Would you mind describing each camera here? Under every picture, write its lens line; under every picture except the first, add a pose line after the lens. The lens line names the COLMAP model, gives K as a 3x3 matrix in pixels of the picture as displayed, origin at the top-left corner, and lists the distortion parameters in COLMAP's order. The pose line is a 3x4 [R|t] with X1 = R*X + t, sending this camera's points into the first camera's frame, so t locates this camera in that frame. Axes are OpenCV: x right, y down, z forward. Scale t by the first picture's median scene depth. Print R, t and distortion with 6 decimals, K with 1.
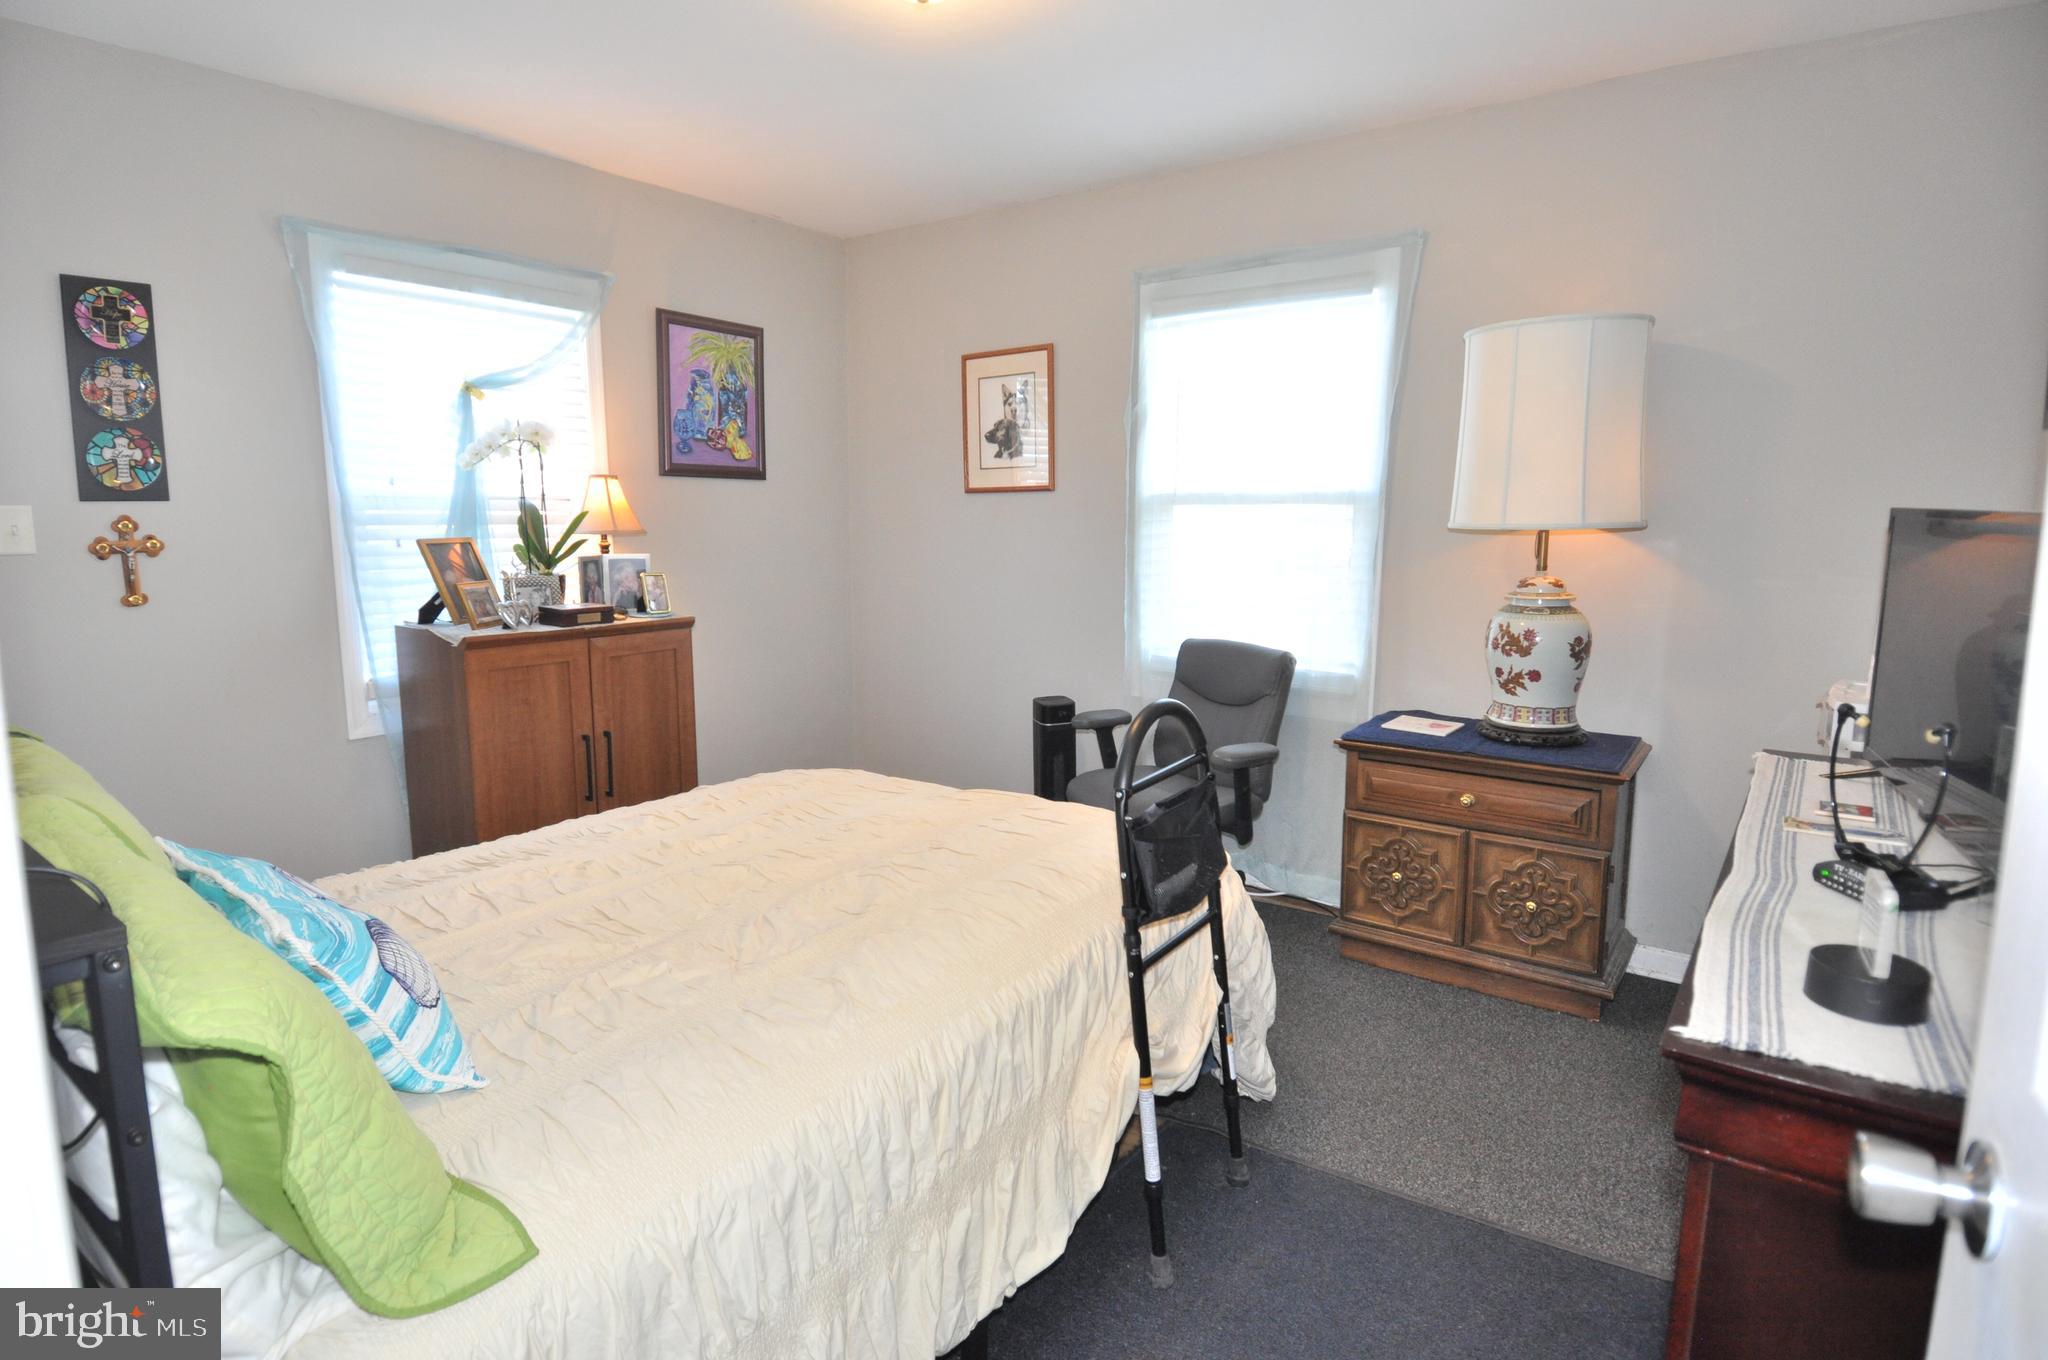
lens RADIAL K [[1063.8, 0, 1006.2], [0, 1063.8, 661.5], [0, 0, 1]] dist [0.052396, -0.057726]
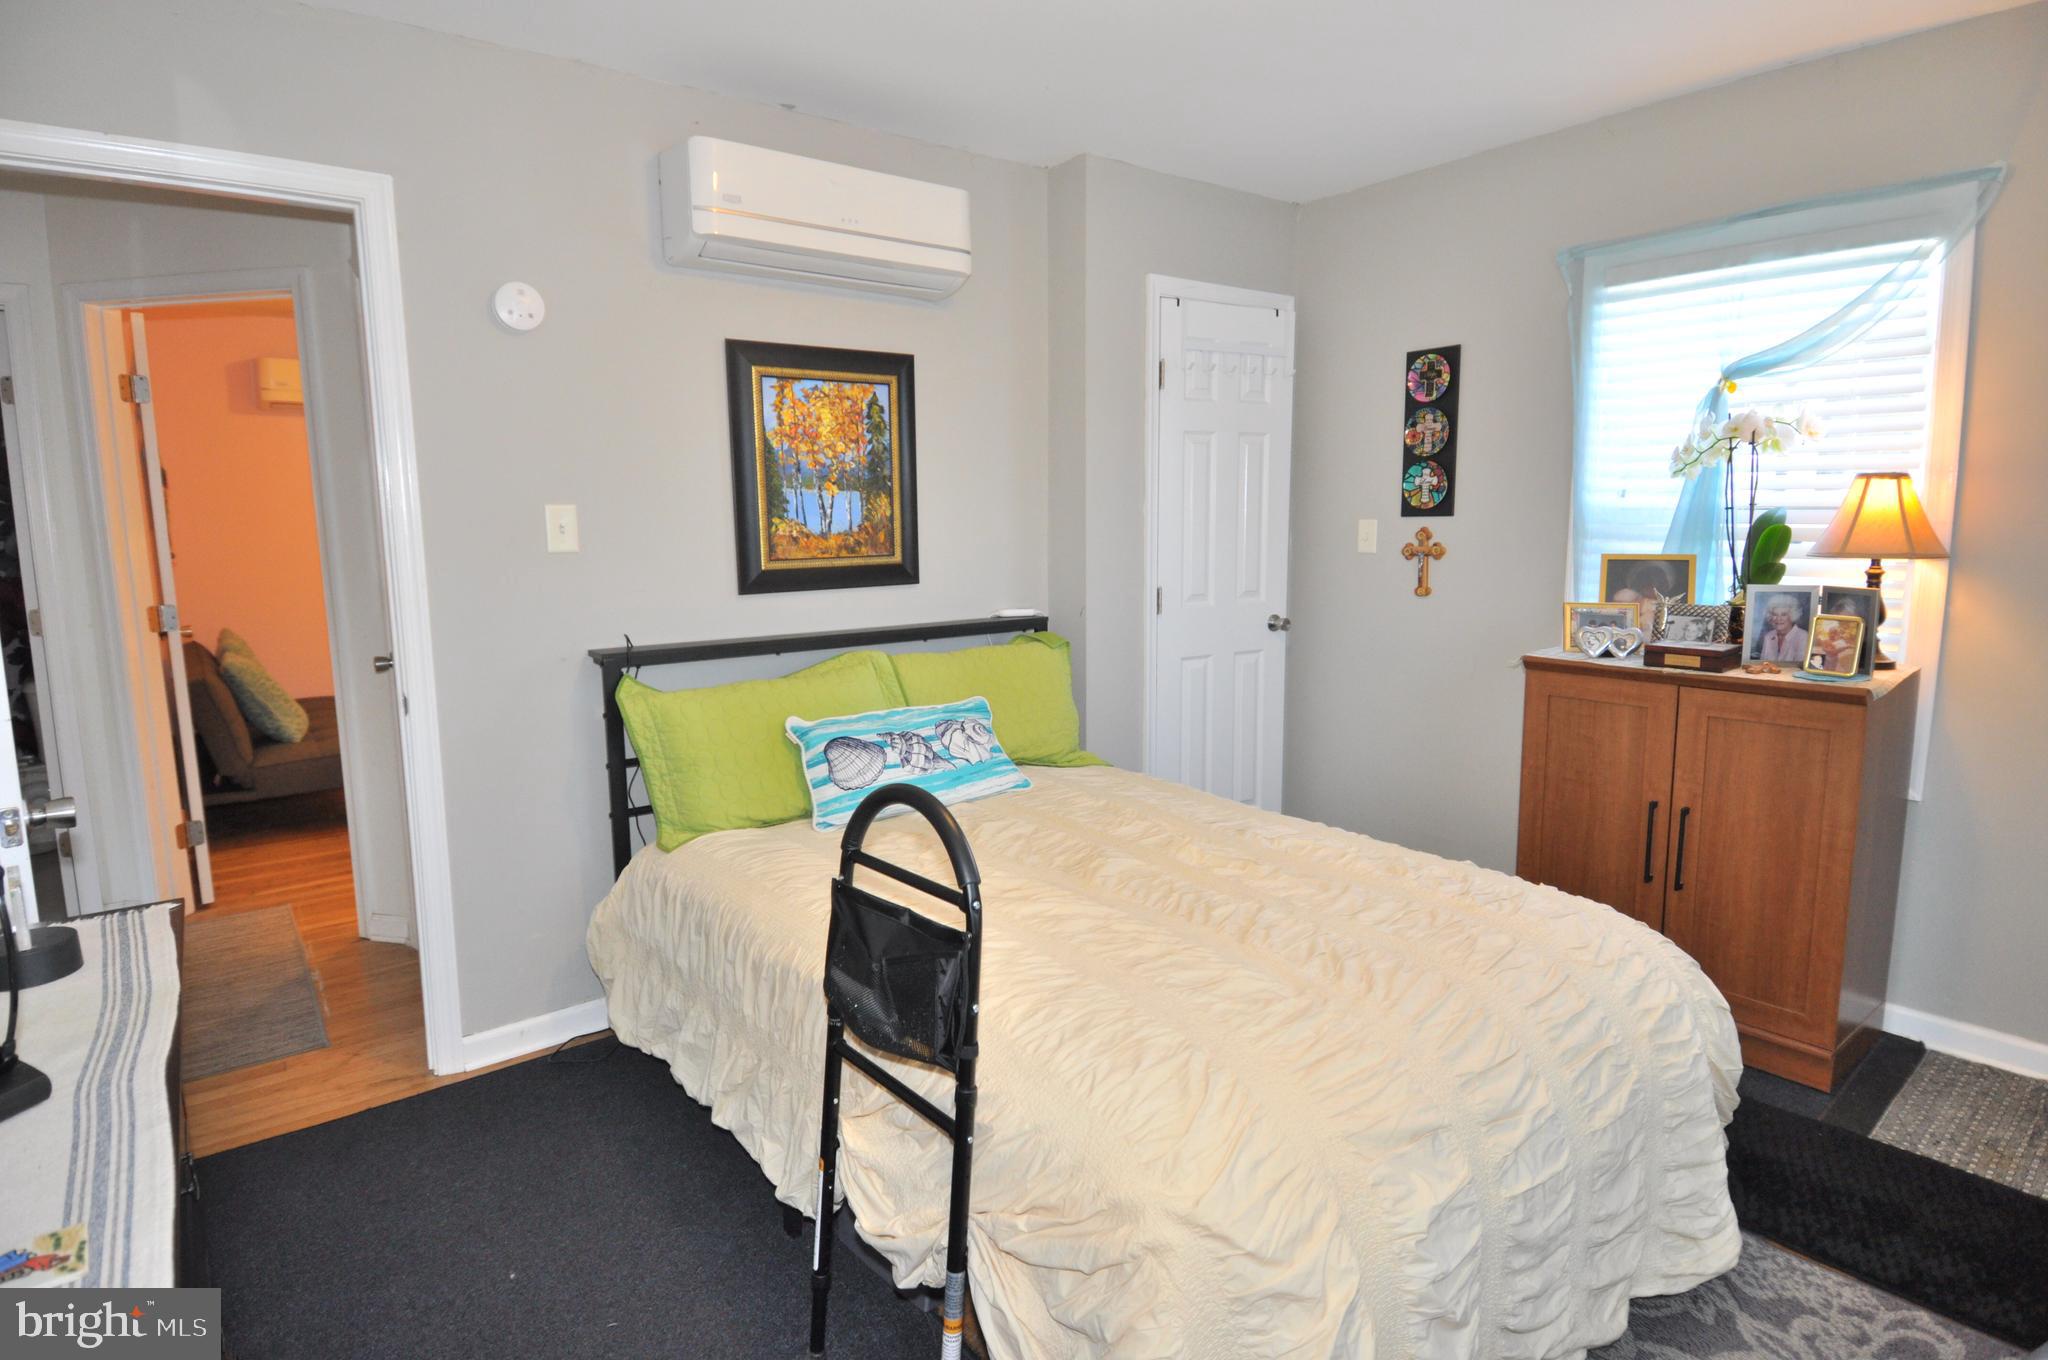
lens RADIAL K [[1063.8, 0, 1006.2], [0, 1063.8, 661.5], [0, 0, 1]] dist [0.052396, -0.057726]
pose [[-0.266912, 0.132760, -0.954533, 0.605610], [-0.125126, 0.977308, 0.170916, -0.136497], [0.955564, 0.165056, -0.244243, 0.861600]]
